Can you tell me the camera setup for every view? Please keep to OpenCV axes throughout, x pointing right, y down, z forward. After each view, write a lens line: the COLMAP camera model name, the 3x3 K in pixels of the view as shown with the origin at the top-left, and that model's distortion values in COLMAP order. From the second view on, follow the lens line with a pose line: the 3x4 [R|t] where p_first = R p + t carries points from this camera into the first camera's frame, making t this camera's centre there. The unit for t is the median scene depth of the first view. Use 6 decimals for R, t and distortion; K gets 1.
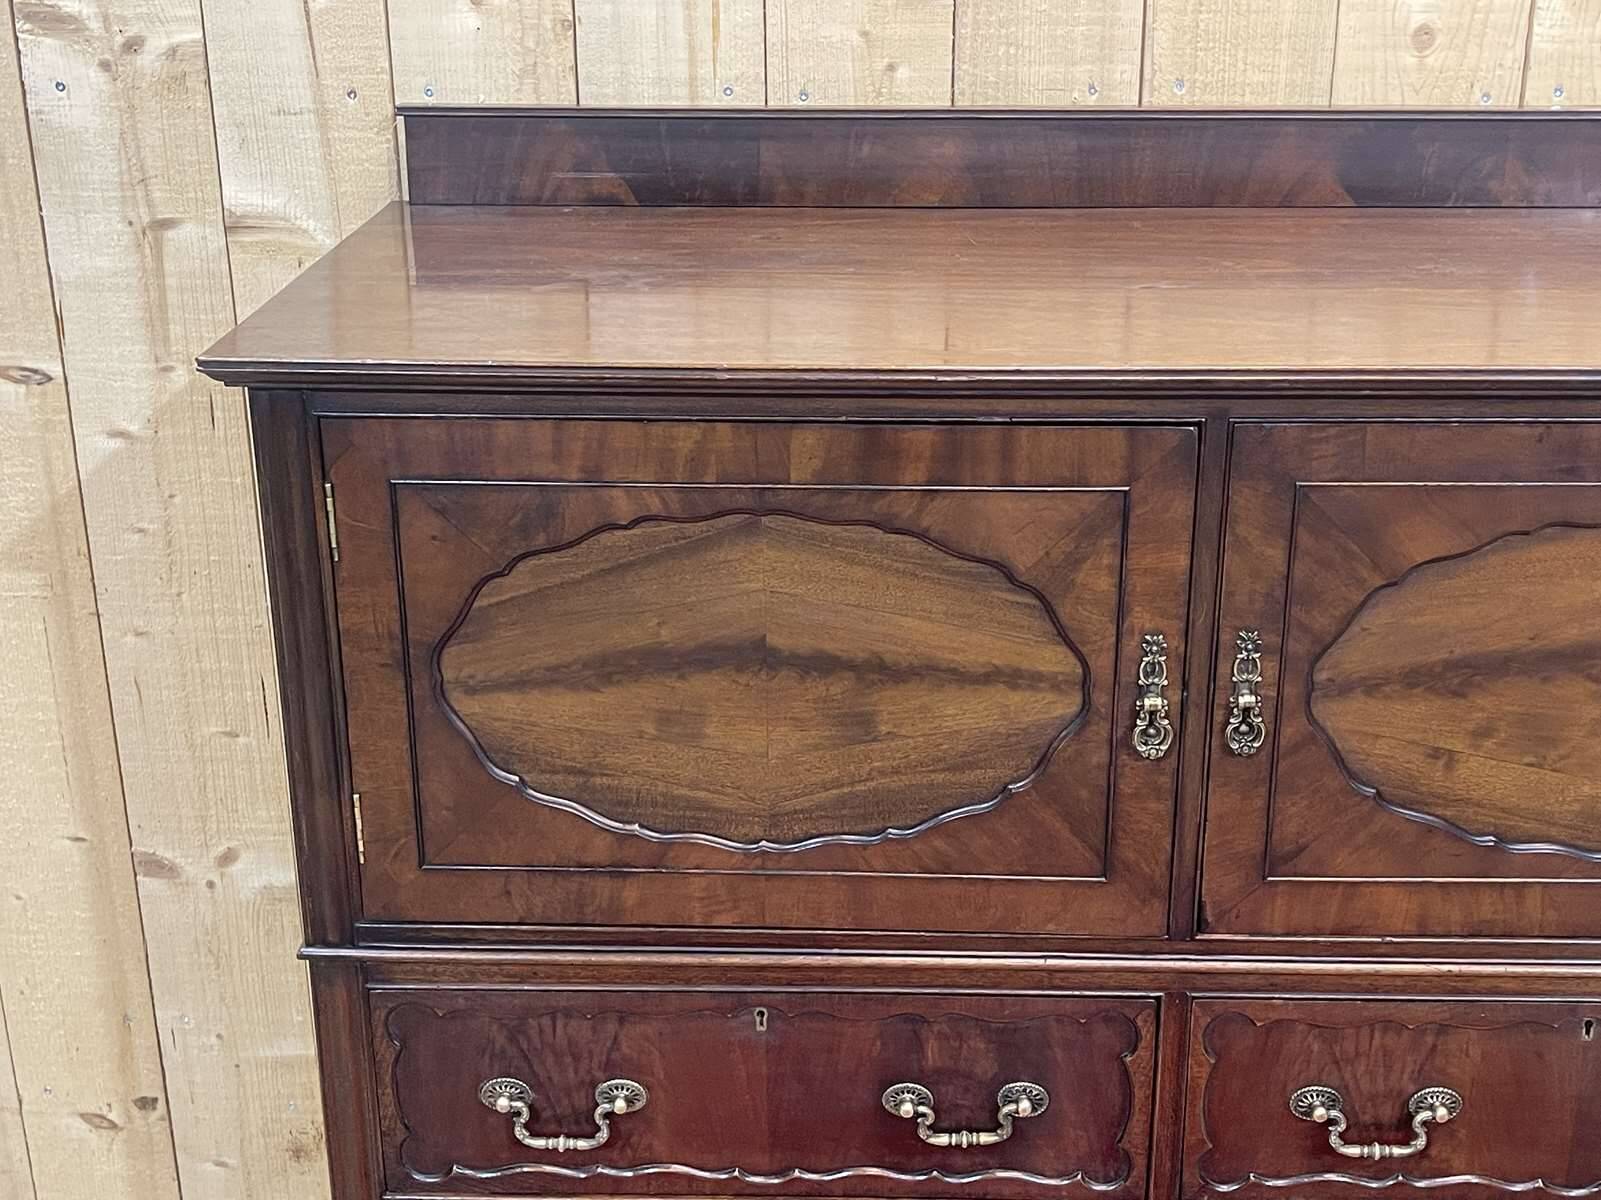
lens RADIAL K [[2046.4, 0, 821.4], [0, 2046.4, 599.6], [0, 0, 1]] dist [0.120238, -0.353271]
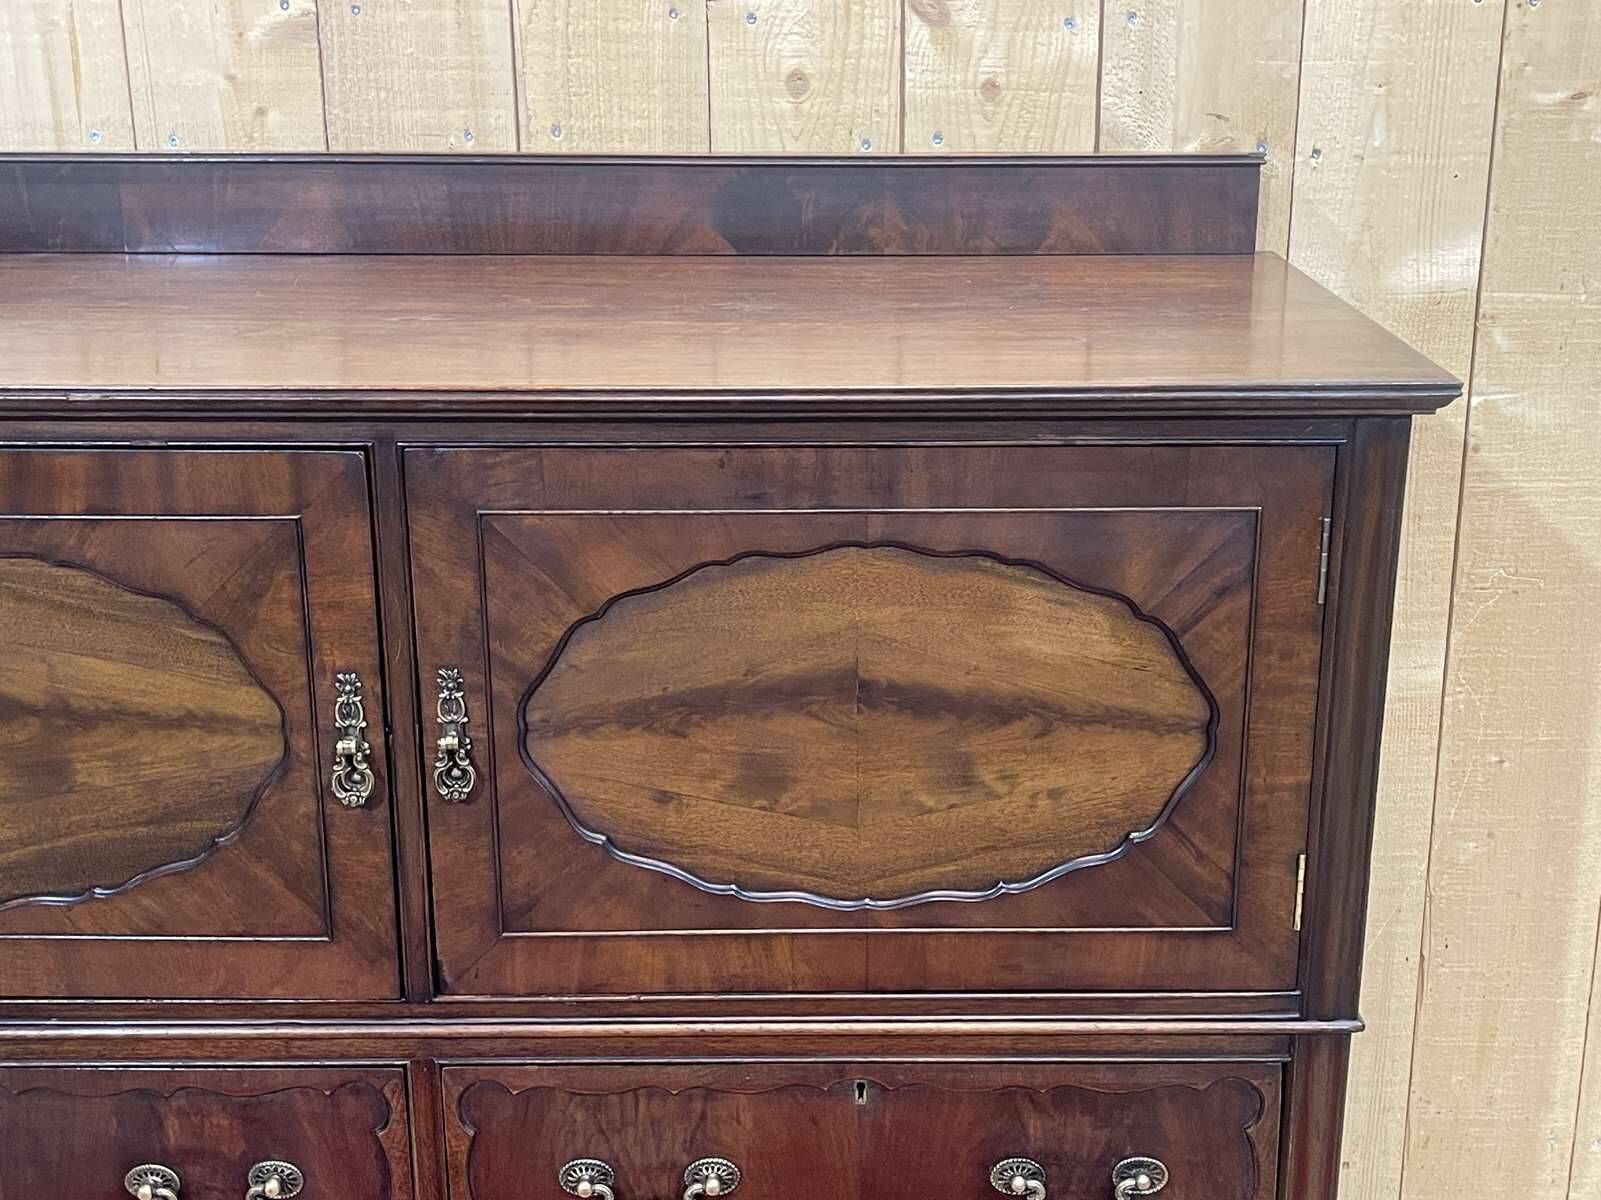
lens RADIAL K [[2046.4, 0, 821.4], [0, 2046.4, 599.6], [0, 0, 1]] dist [0.120238, -0.353271]
pose [[0.999762, -0.006163, 0.020913, 0.340462], [0.007415, 0.998150, -0.060342, 0.039652], [-0.020502, 0.060483, 0.997959, 0.044139]]
